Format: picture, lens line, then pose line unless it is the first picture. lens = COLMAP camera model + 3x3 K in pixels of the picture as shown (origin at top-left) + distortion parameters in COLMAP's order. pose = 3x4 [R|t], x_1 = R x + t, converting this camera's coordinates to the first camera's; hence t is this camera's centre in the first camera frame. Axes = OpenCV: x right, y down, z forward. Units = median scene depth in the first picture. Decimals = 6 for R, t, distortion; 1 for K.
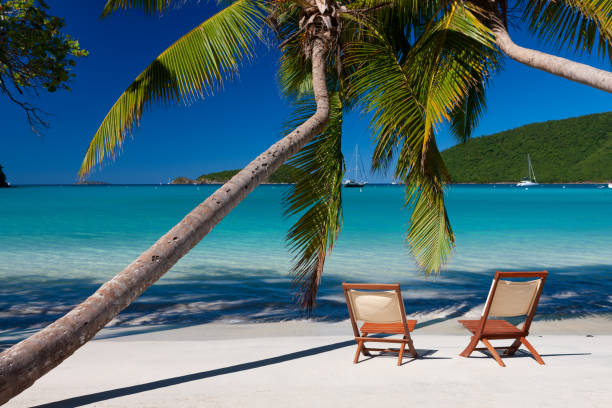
lens RADIAL K [[578.2, 0, 306.0], [0, 578.2, 204.0], [0, 0, 1]] dist [0.003140, -0.000362]
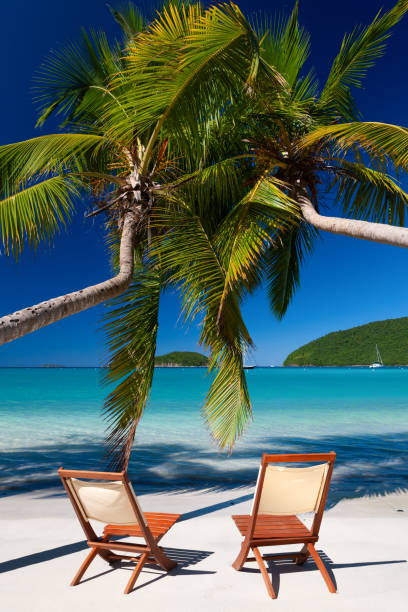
lens RADIAL K [[430.1, 0, 201.8], [0, 430.1, 309.1], [0, 0, 1]] dist [-0.007657, 0.000132]
pose [[0.999901, -0.002893, -0.013790, 0.177416], [0.000569, 0.986191, -0.165612, 0.017947], [0.014079, 0.165587, 0.986095, 0.294318]]
